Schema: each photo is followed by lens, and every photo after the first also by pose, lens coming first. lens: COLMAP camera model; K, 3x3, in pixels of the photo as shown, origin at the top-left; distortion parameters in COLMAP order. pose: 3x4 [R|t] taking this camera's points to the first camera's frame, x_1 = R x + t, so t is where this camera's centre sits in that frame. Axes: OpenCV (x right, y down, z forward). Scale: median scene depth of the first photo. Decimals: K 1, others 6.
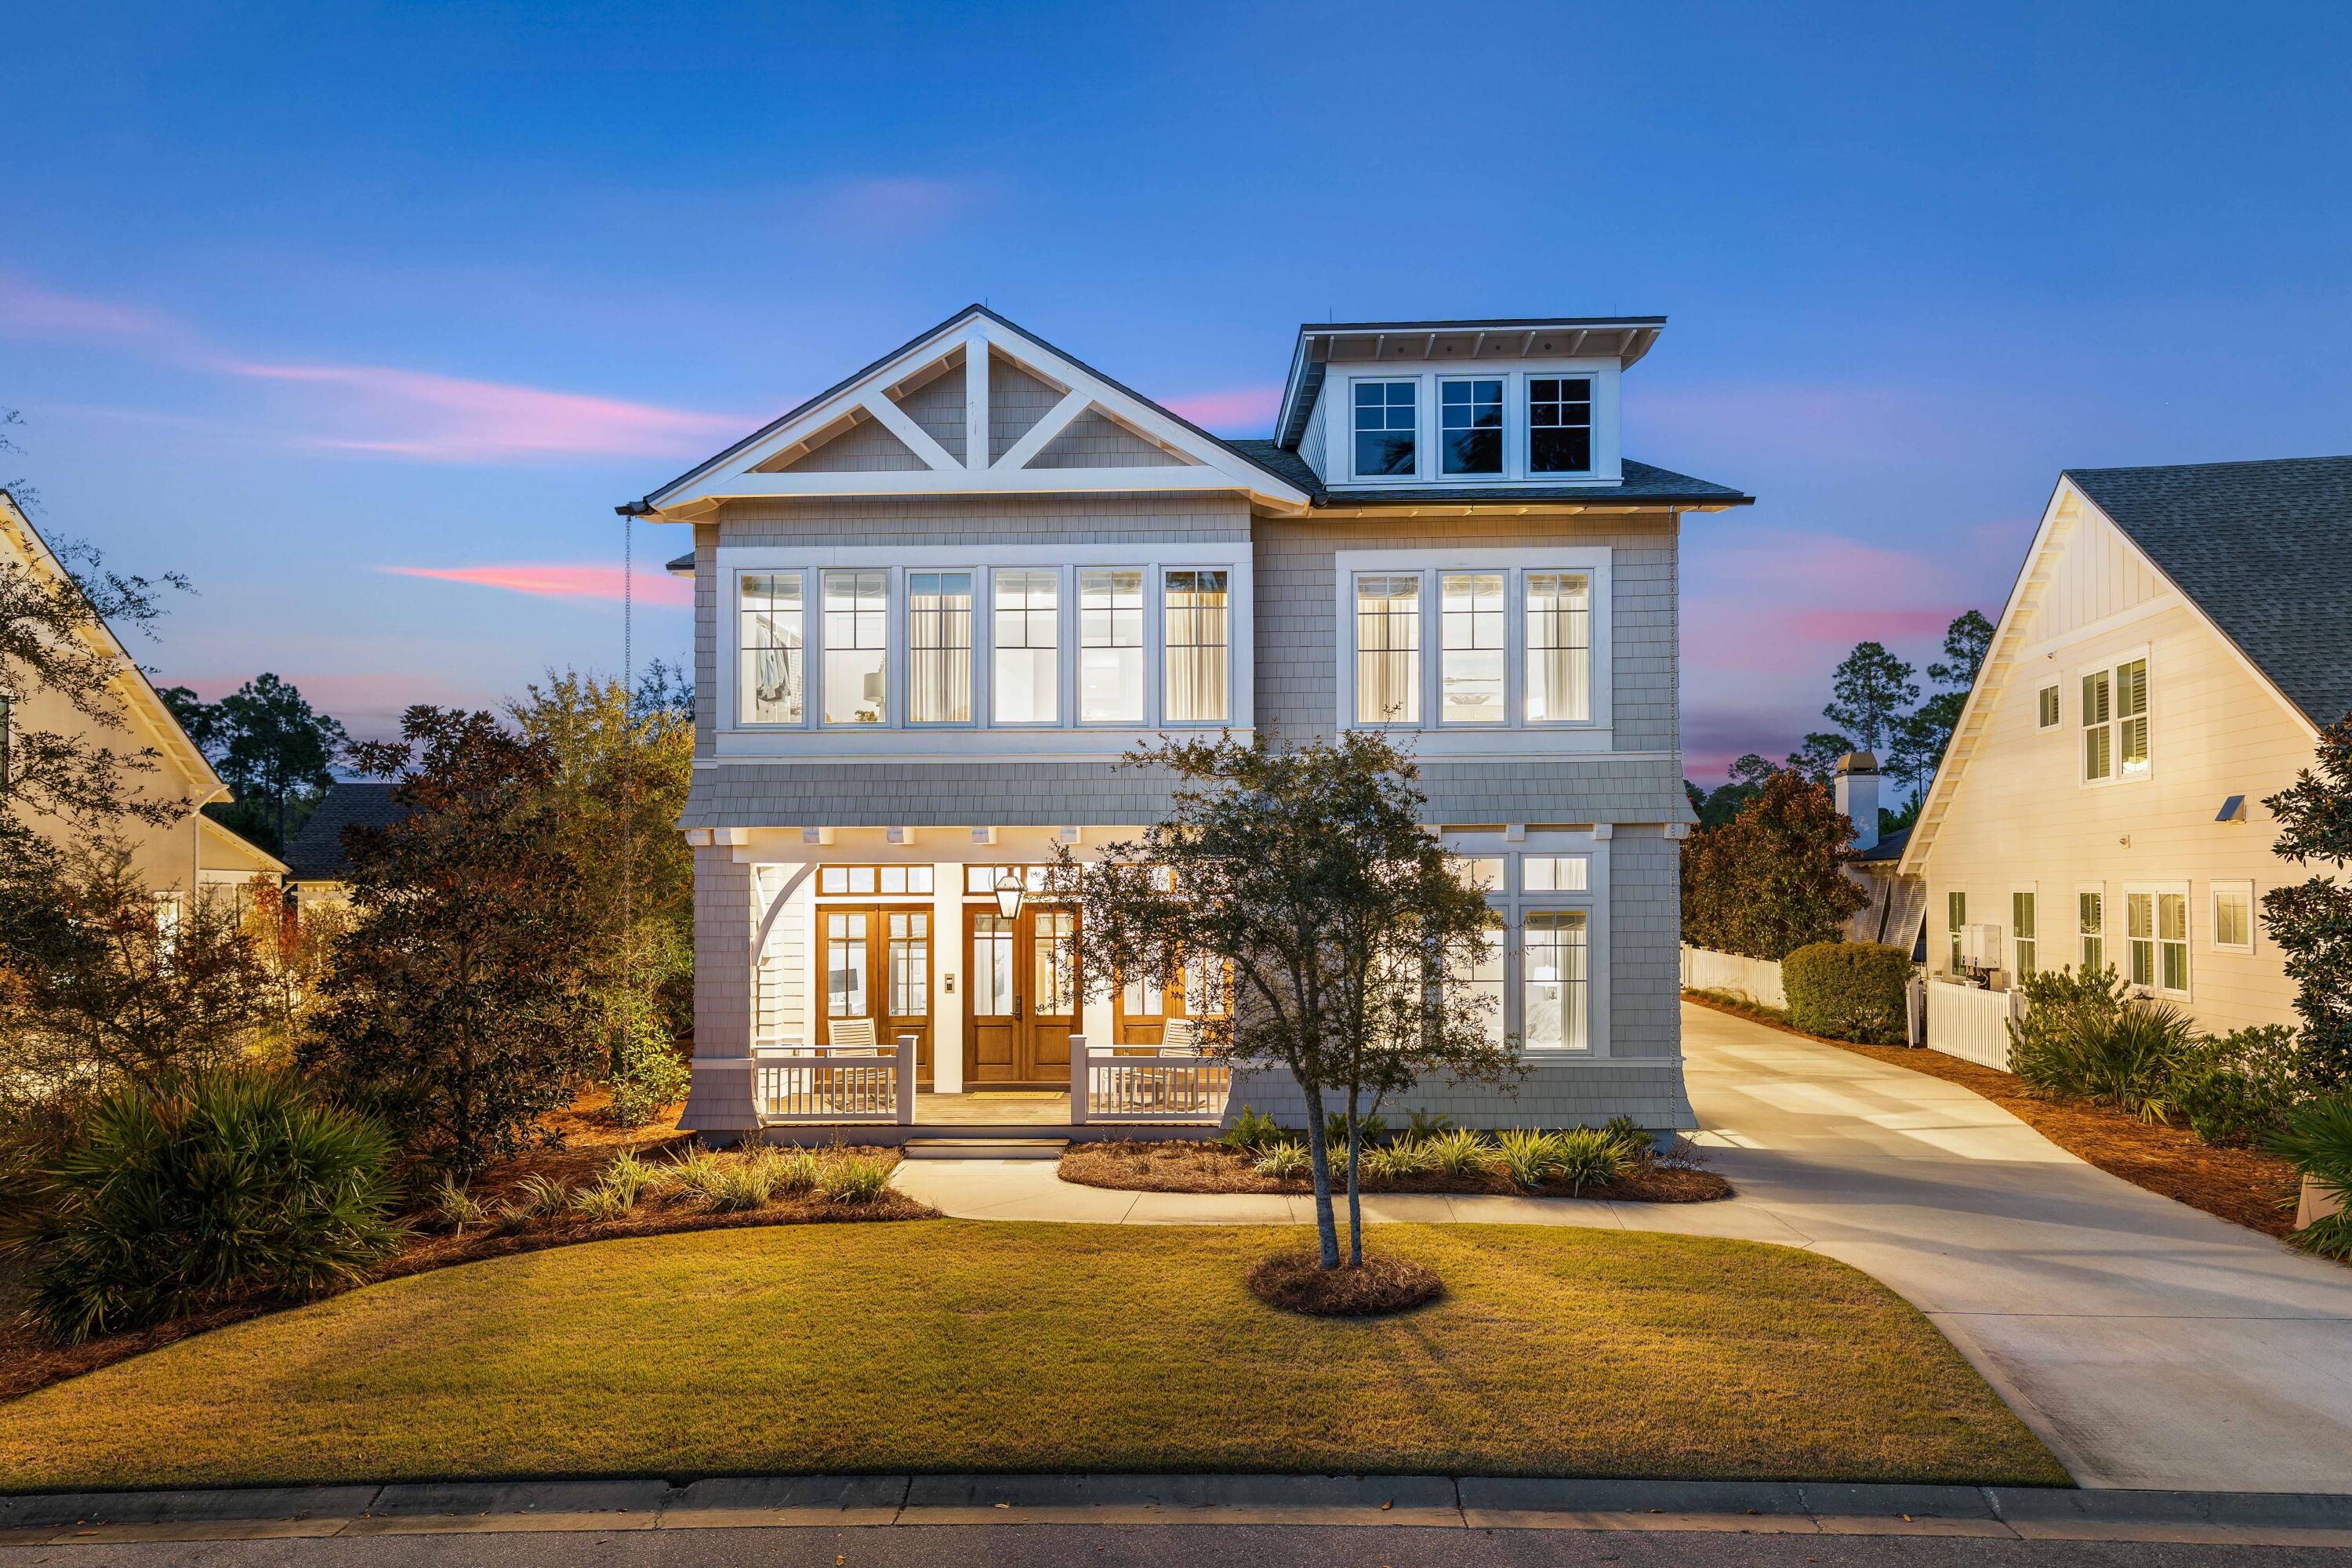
lens RADIAL K [[1289.7, 0, 1176.4], [0, 1289.7, 877.7], [0, 0, 1]] dist [0.002472, 0.000645]
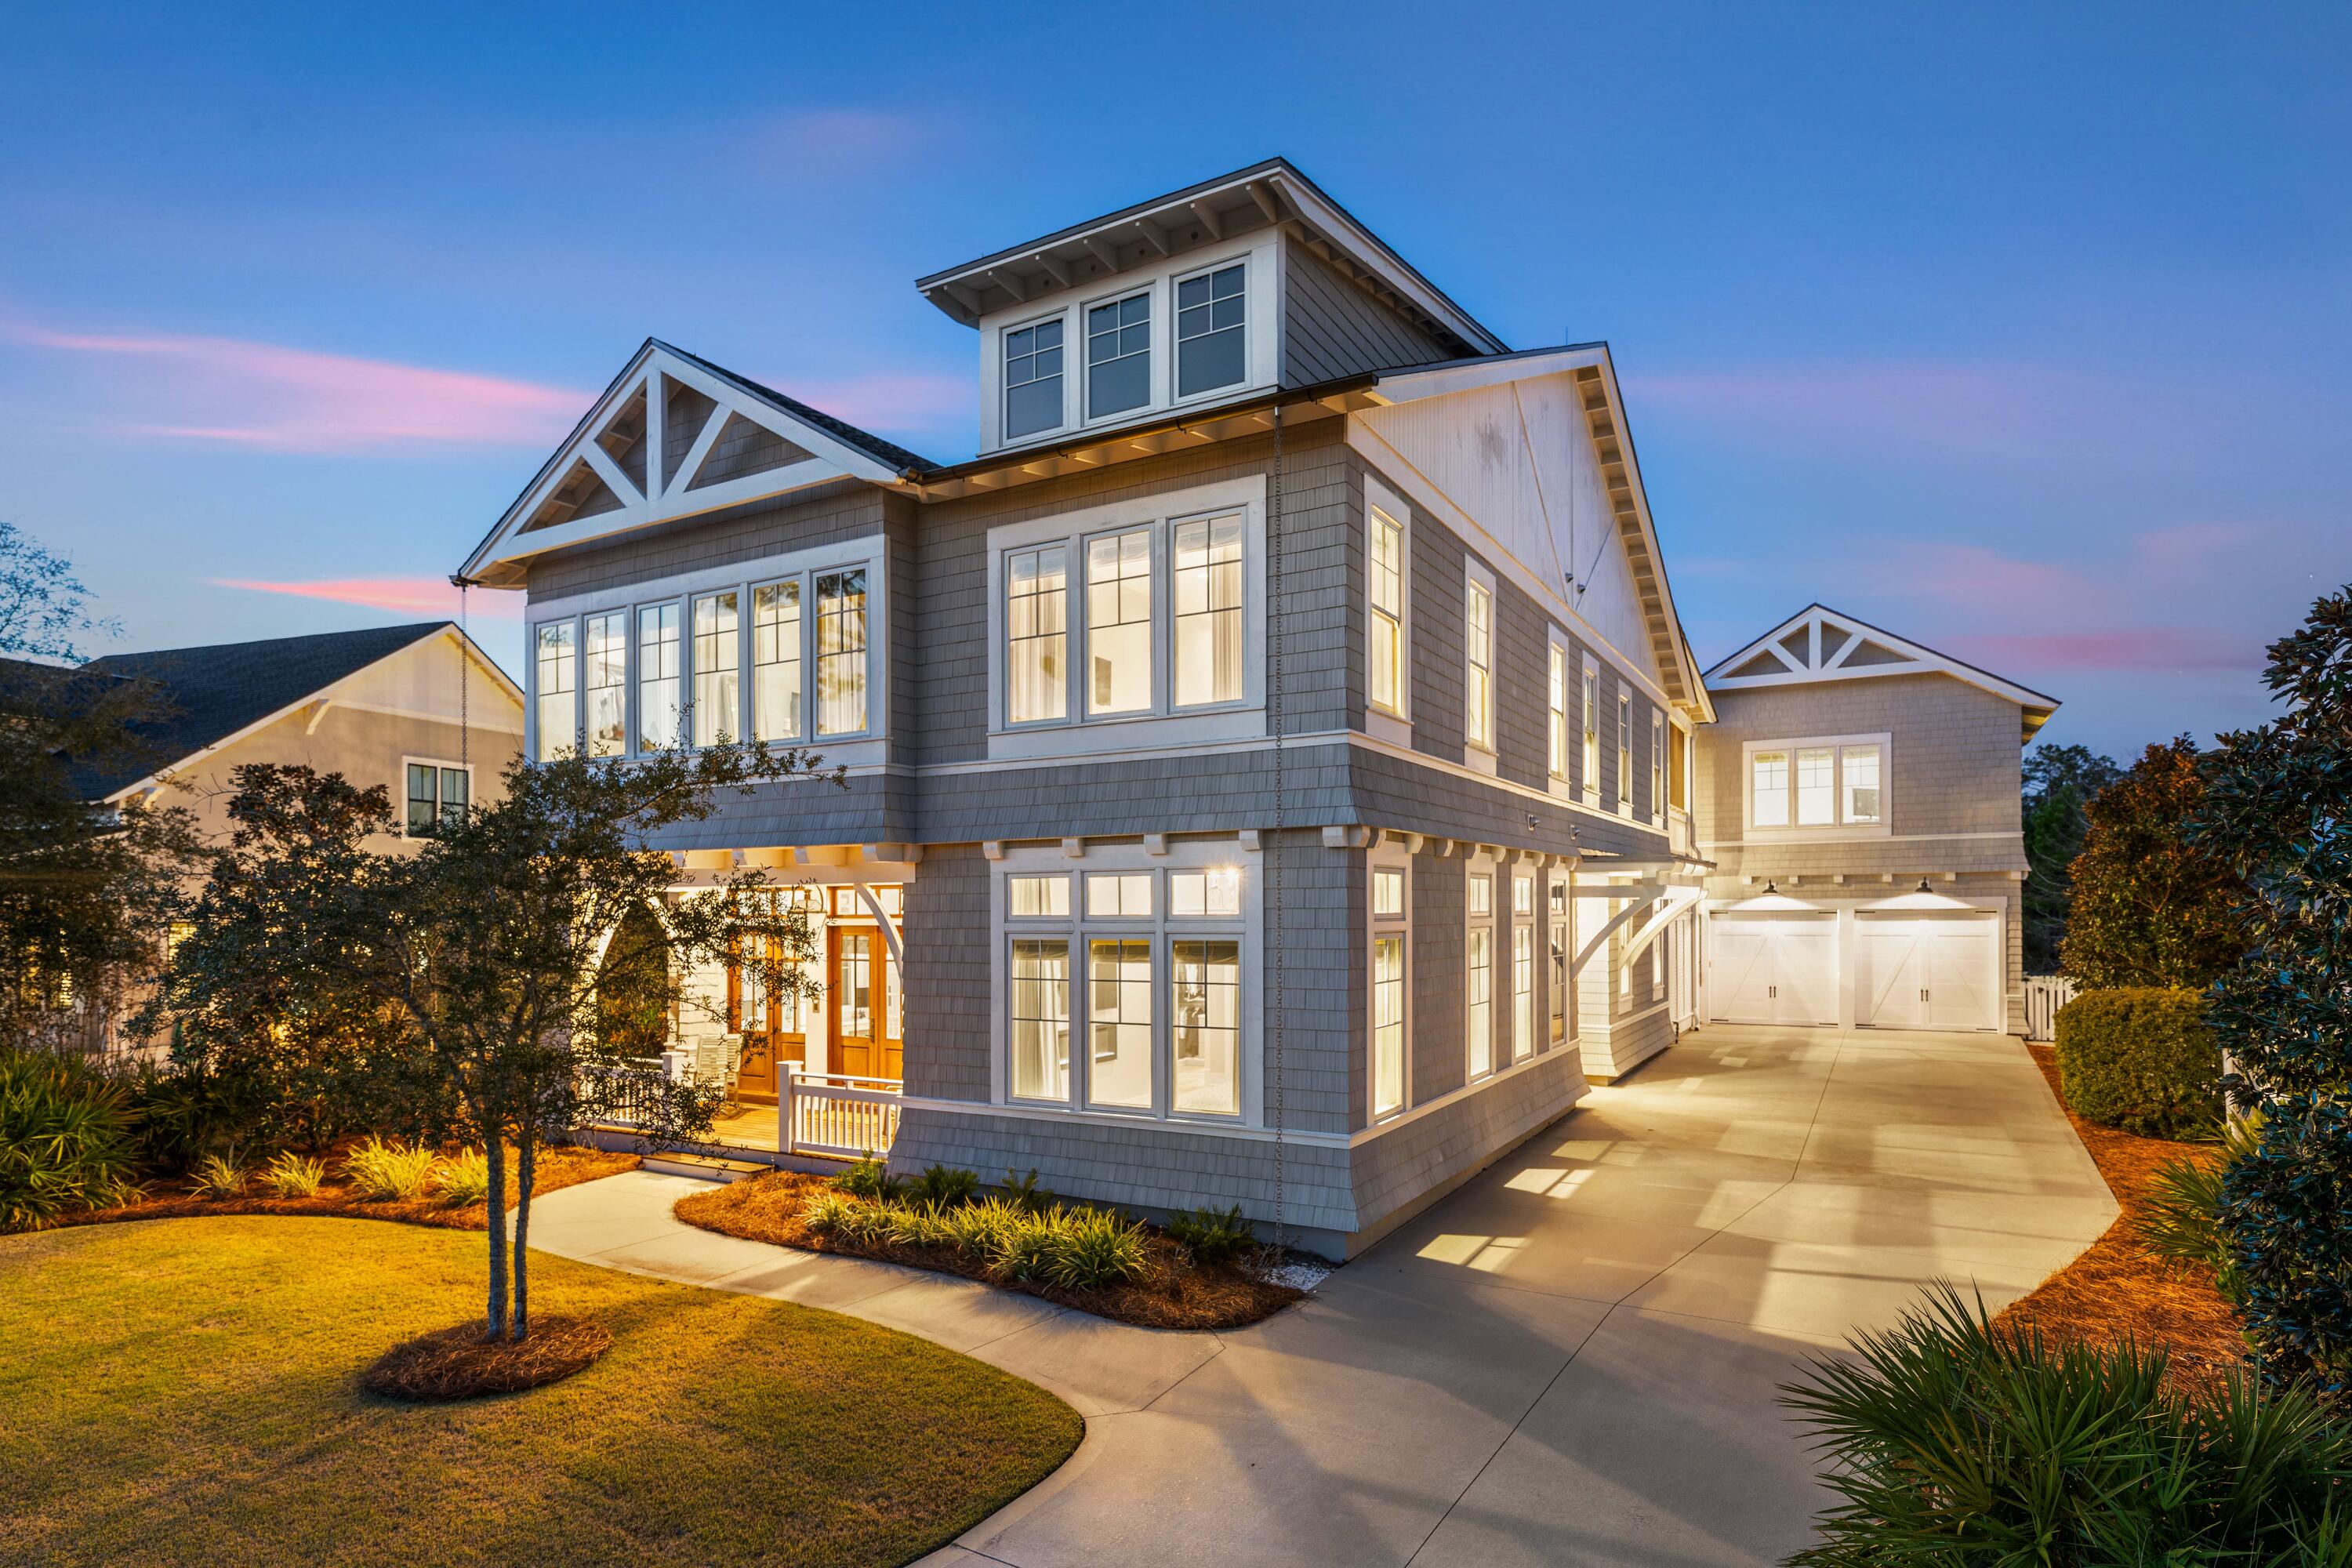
lens RADIAL K [[1232.3, 0, 1184.9], [0, 1232.3, 906.7], [0, 0, 1]] dist [0.003897, 0.000807]
pose [[0.885300, -0.000776, -0.465021, 0.652572], [0.004915, 0.999958, 0.007689, -0.001317], [0.464995, -0.009092, 0.885267, 0.322335]]
